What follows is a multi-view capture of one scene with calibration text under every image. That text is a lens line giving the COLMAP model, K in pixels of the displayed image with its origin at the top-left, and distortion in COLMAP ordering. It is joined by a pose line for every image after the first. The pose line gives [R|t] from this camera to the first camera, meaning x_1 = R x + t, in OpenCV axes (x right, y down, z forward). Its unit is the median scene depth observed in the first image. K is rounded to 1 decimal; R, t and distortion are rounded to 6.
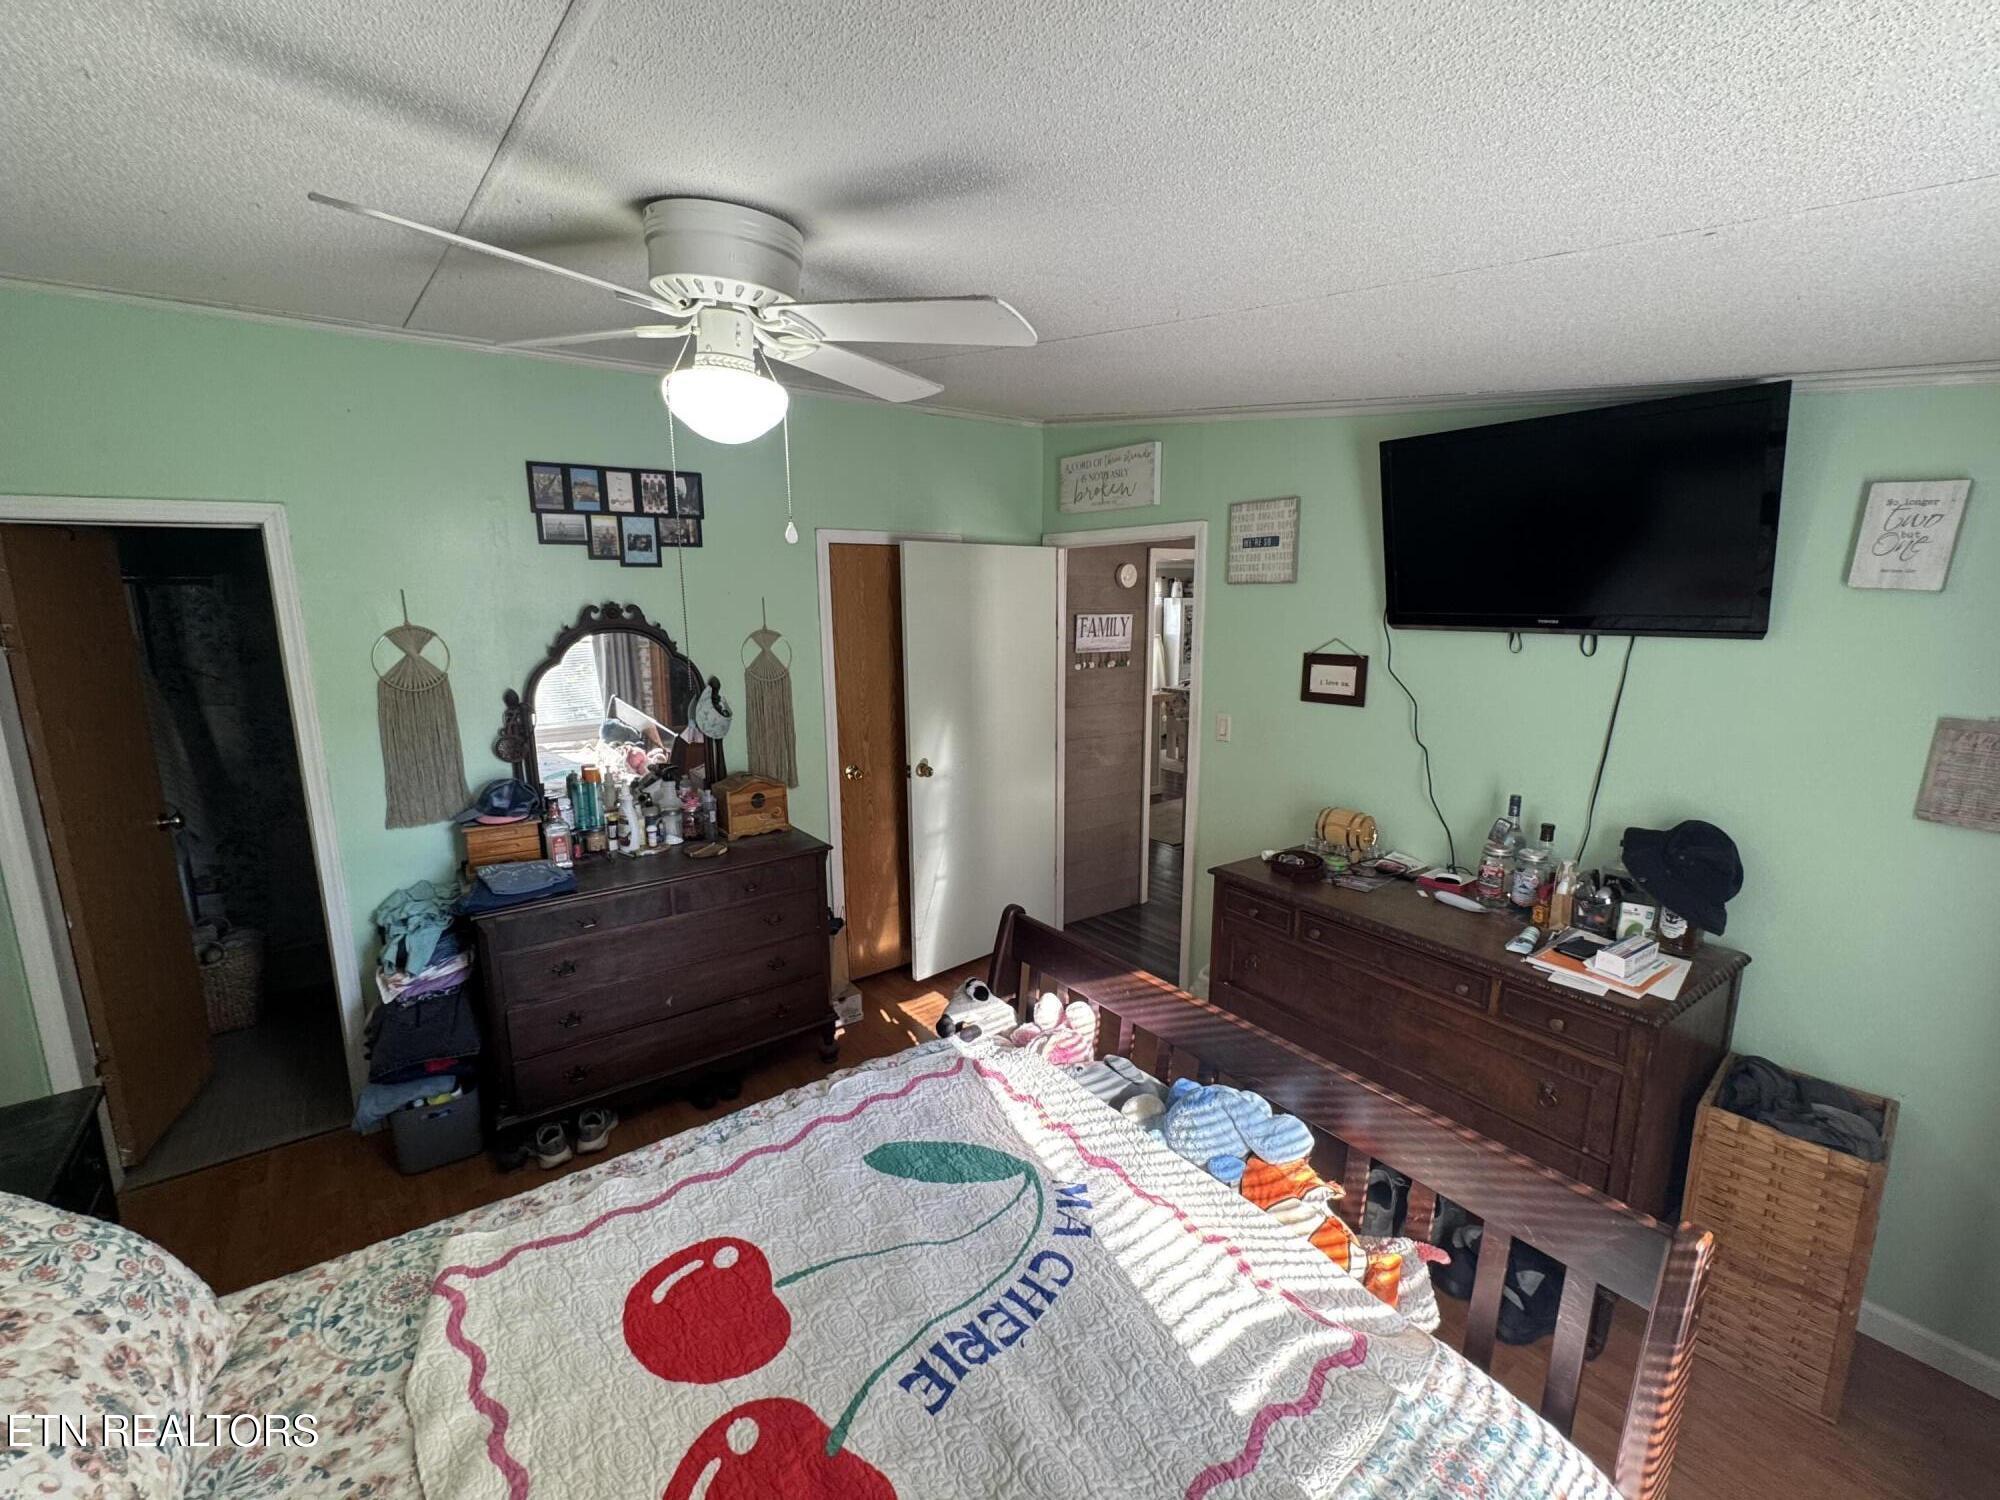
lens RADIAL K [[858.4, 0, 1000.0], [0, 858.4, 750.0], [0, 0, 1]] dist [-0.000279, 0.000073]
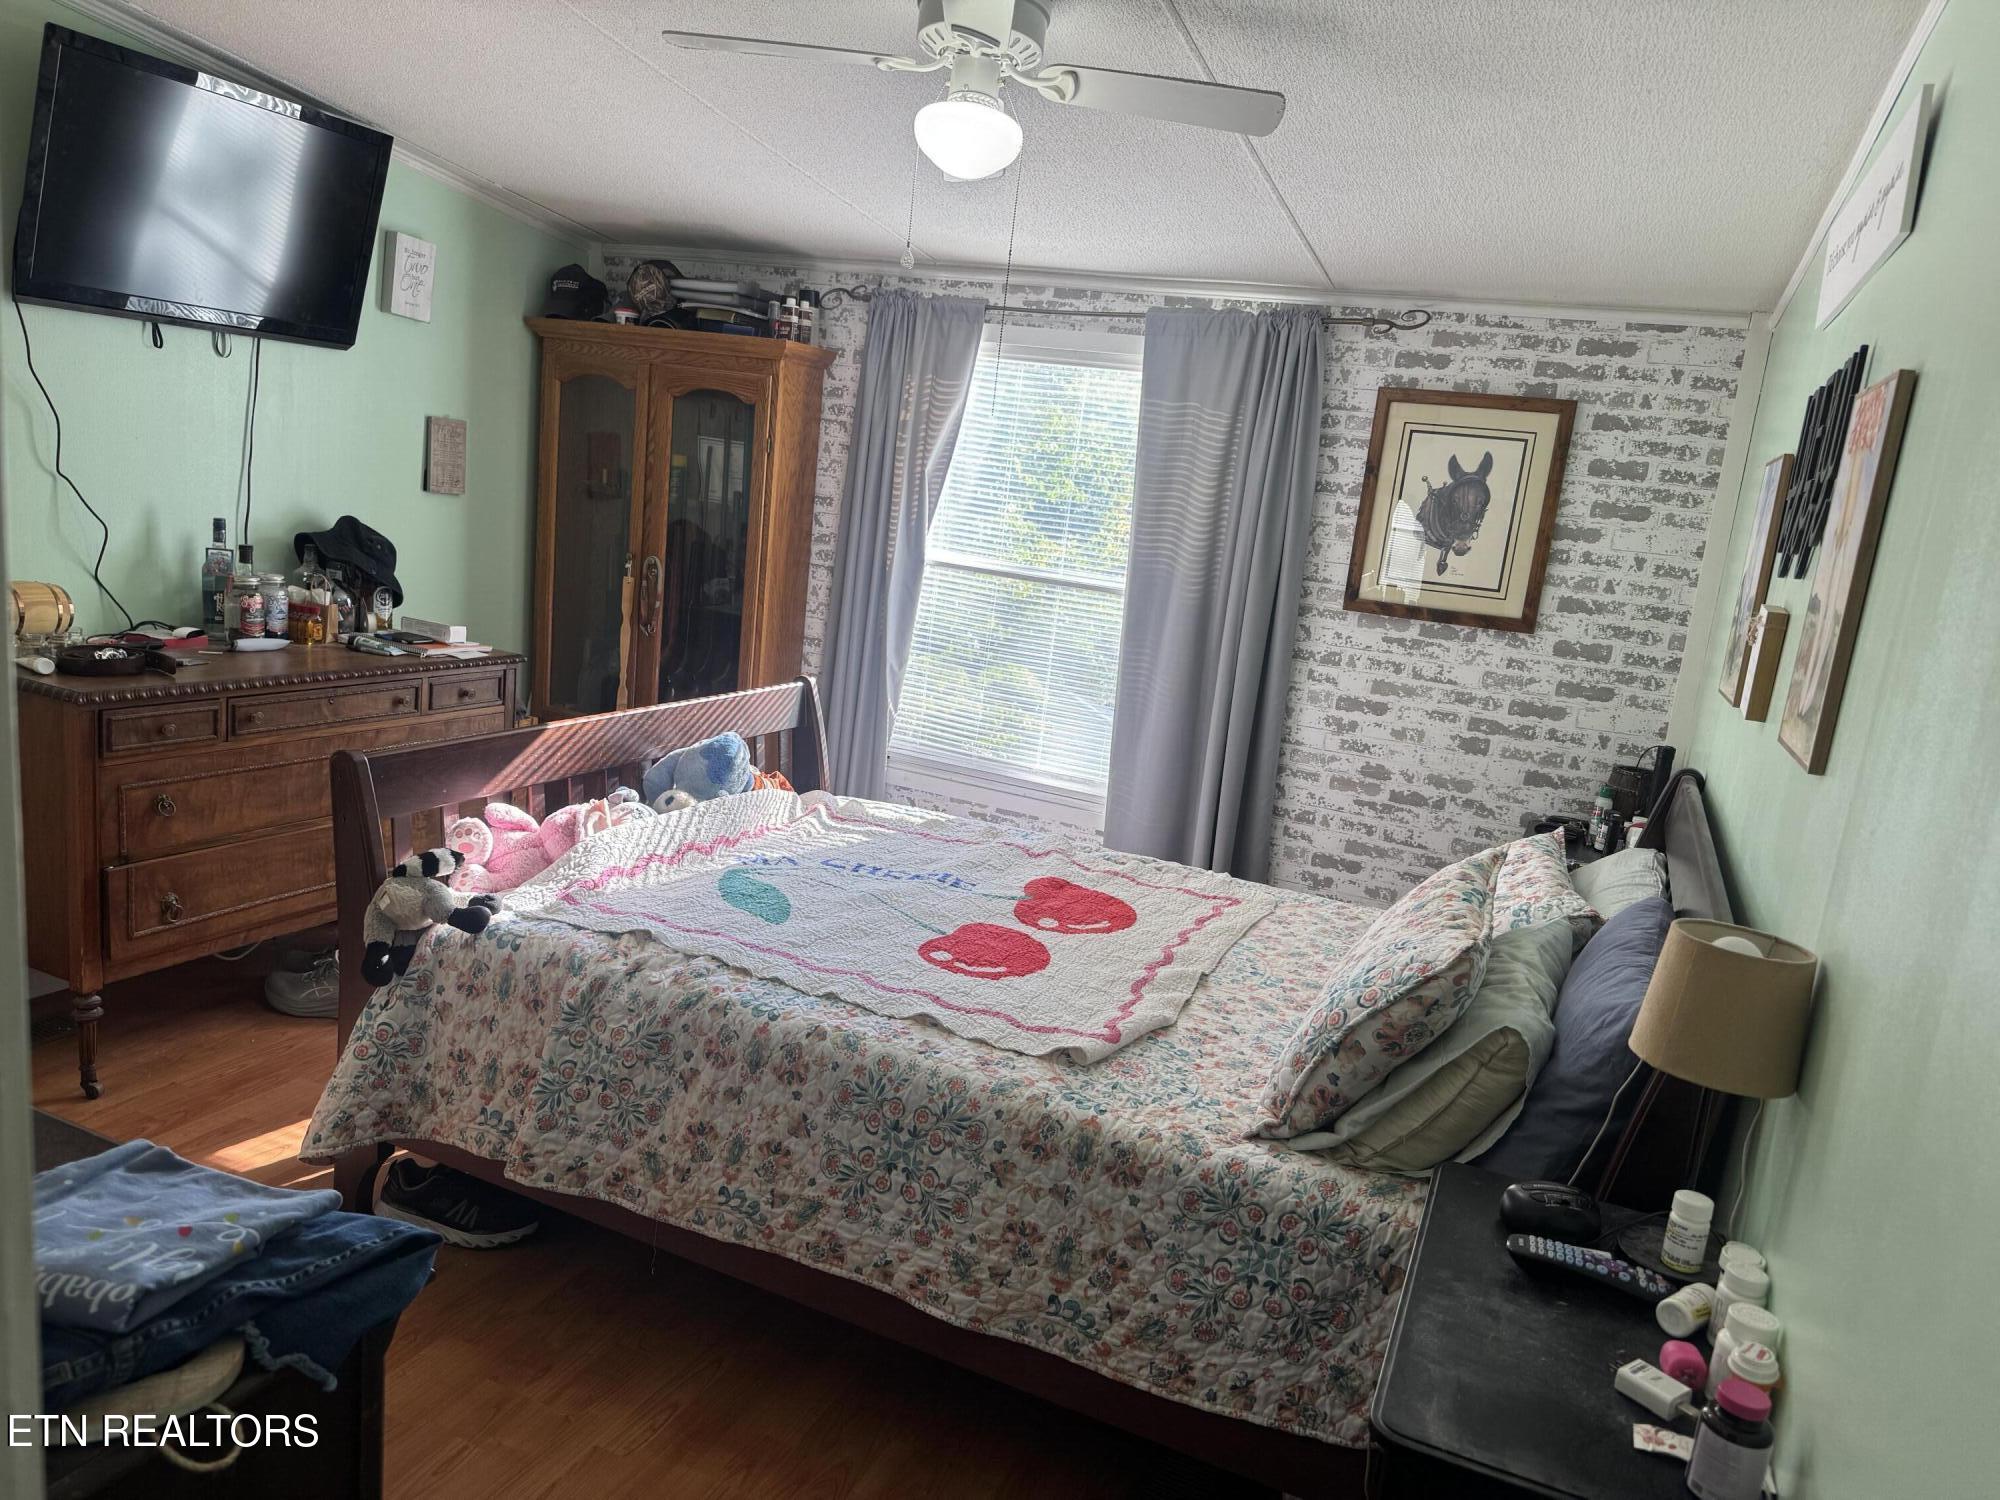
lens RADIAL K [[1394.0, 0, 989.4], [0, 1394.0, 761.8], [0, 0, 1]] dist [0.189902, -0.406560]
pose [[-0.500239, -0.226311, 0.835789, -0.887342], [0.047552, 0.956604, 0.287485, -0.074327], [-0.864580, 0.183555, -0.467769, 0.866613]]
